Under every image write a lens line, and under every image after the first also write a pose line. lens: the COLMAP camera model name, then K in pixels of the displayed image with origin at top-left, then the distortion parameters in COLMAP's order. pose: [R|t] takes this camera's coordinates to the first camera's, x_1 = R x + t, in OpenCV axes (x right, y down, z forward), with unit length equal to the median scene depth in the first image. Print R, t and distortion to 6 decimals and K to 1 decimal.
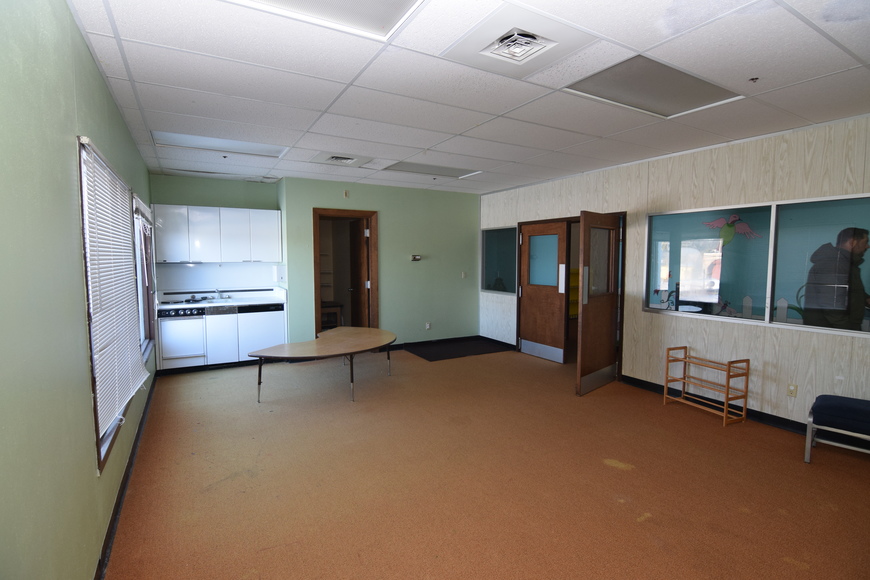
lens RADIAL K [[423.3, 0, 435.1], [0, 423.3, 293.3], [0, 0, 1]] dist [-0.009514, -0.007506]
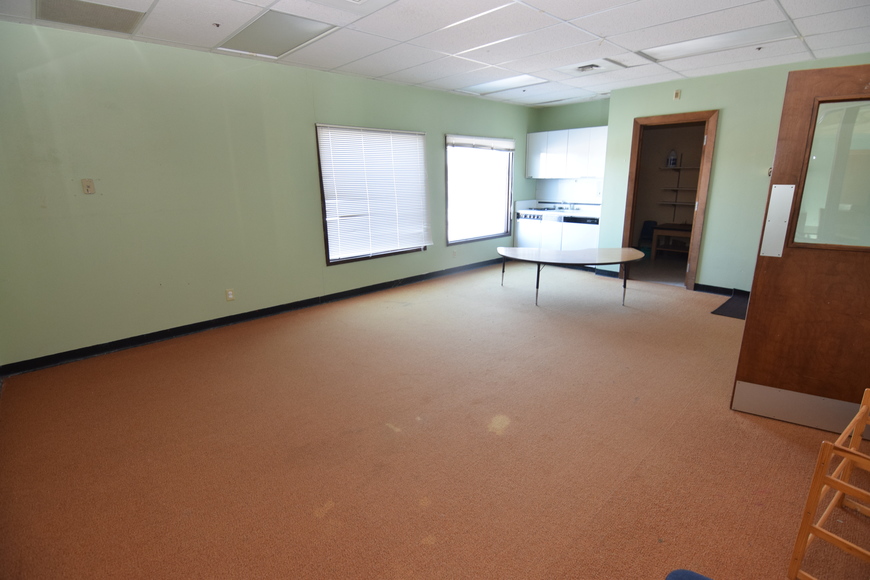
lens RADIAL K [[423.3, 0, 433.8], [0, 423.3, 287.6], [0, 0, 1]] dist [-0.009514, -0.007506]
pose [[0.220840, 0.239271, -0.945505, 0.607398], [-0.072757, 0.970780, 0.228674, -0.019255], [0.972593, 0.018292, 0.231795, 0.364388]]
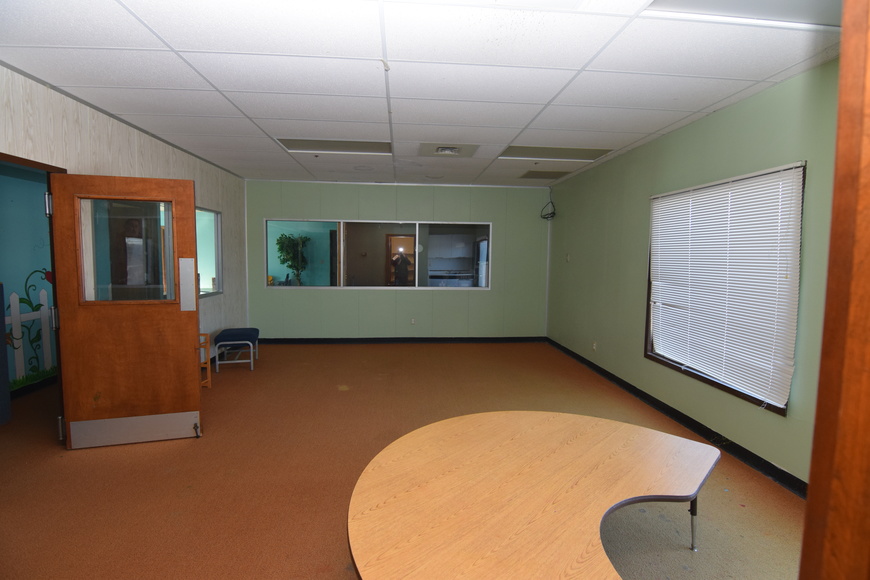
lens RADIAL K [[423.3, 0, 436.2], [0, 423.3, 287.5], [0, 0, 1]] dist [-0.009514, -0.007506]
pose [[-0.902508, -0.042804, 0.428540, -0.260479], [0.025981, 0.987825, 0.153381, -0.087423], [-0.429888, 0.149562, -0.890409, 1.138737]]
